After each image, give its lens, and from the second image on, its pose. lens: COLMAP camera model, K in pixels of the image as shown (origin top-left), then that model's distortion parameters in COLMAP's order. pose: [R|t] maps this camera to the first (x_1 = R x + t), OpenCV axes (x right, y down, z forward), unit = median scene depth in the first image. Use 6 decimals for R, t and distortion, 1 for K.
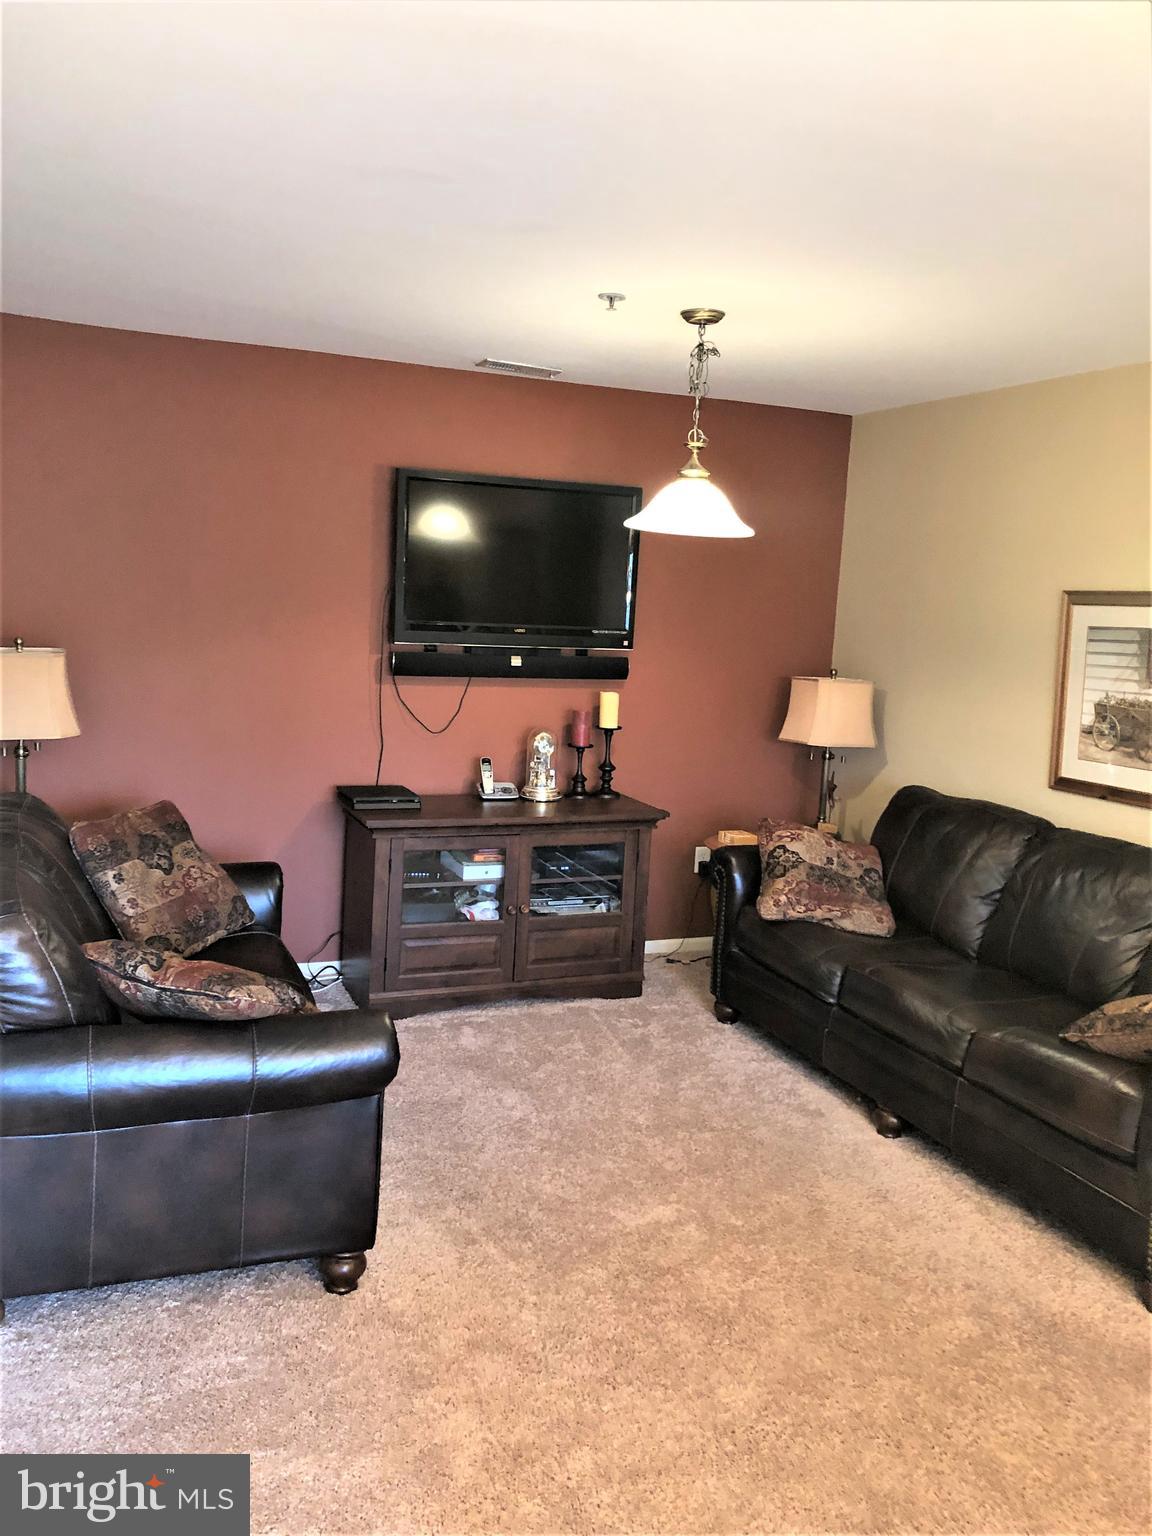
lens RADIAL K [[1277.1, 0, 576.0], [0, 1277.1, 768.0], [0, 0, 1]] dist [0.065035, -0.000949]
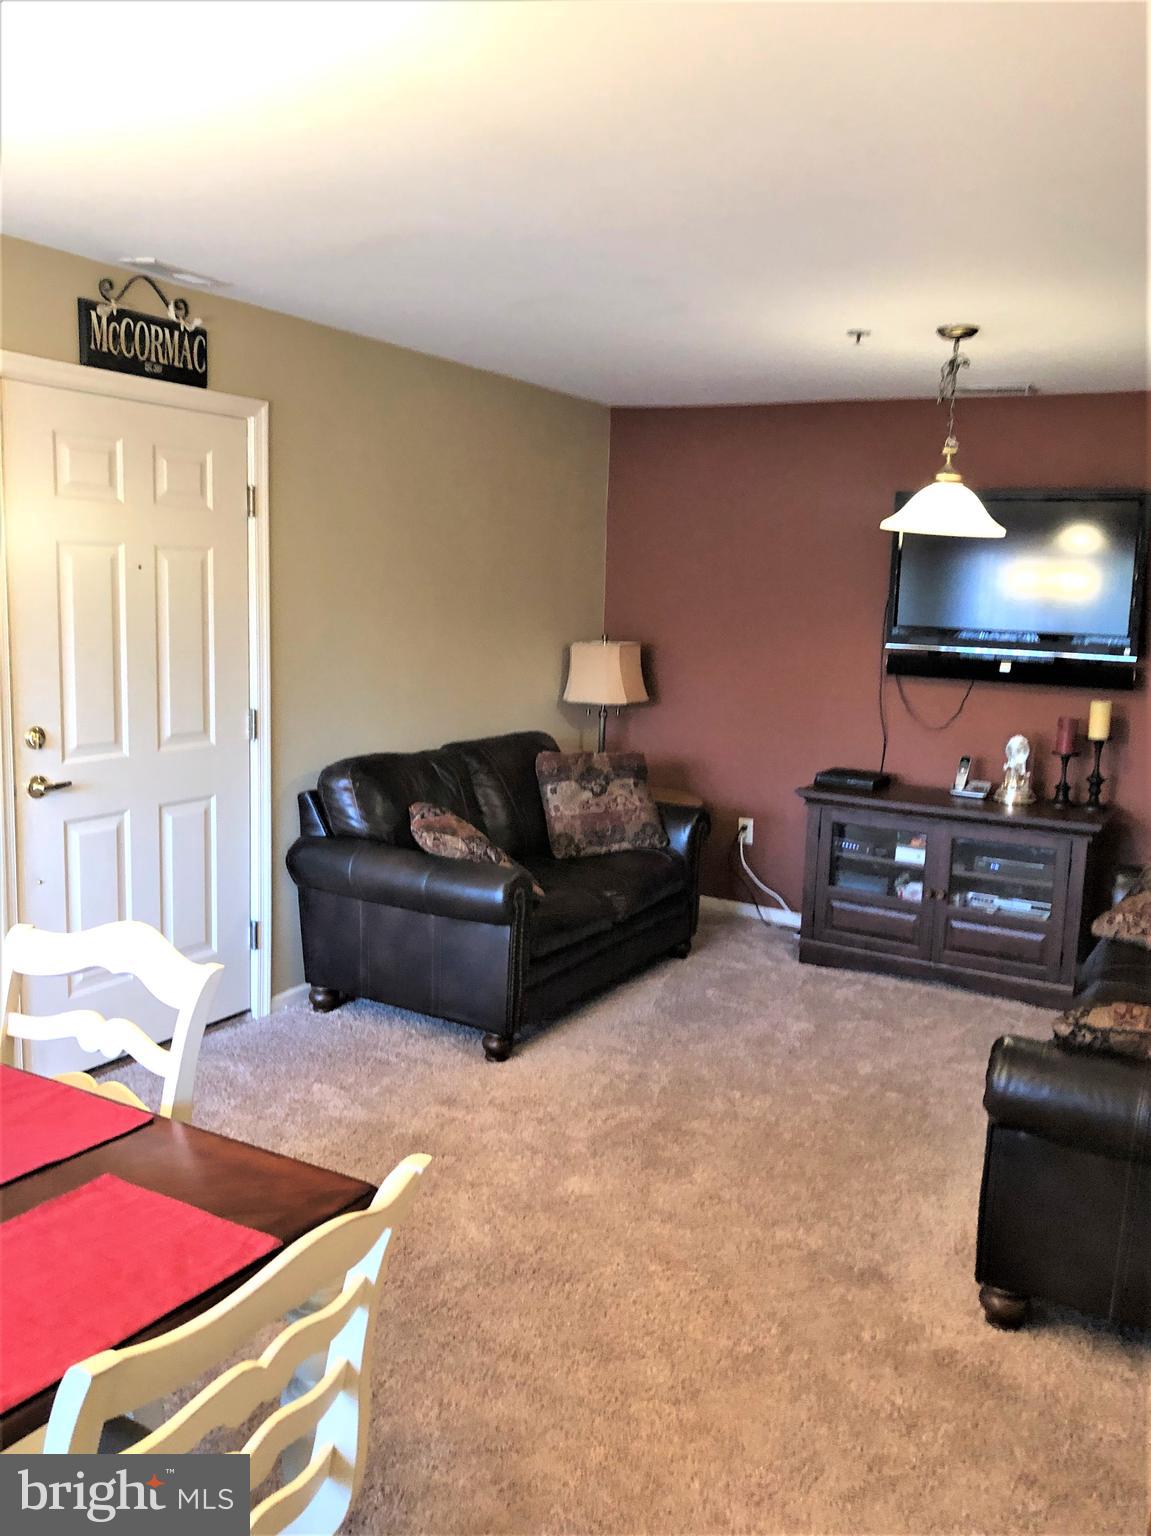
lens RADIAL K [[1277.1, 0, 575.5], [0, 1277.1, 768.0], [0, 0, 1]] dist [0.065035, -0.000949]
pose [[0.615058, 0.090504, -0.783271, 0.742946], [-0.122231, 0.992326, 0.018679, 0.027604], [0.778950, 0.084251, 0.621400, 0.105851]]
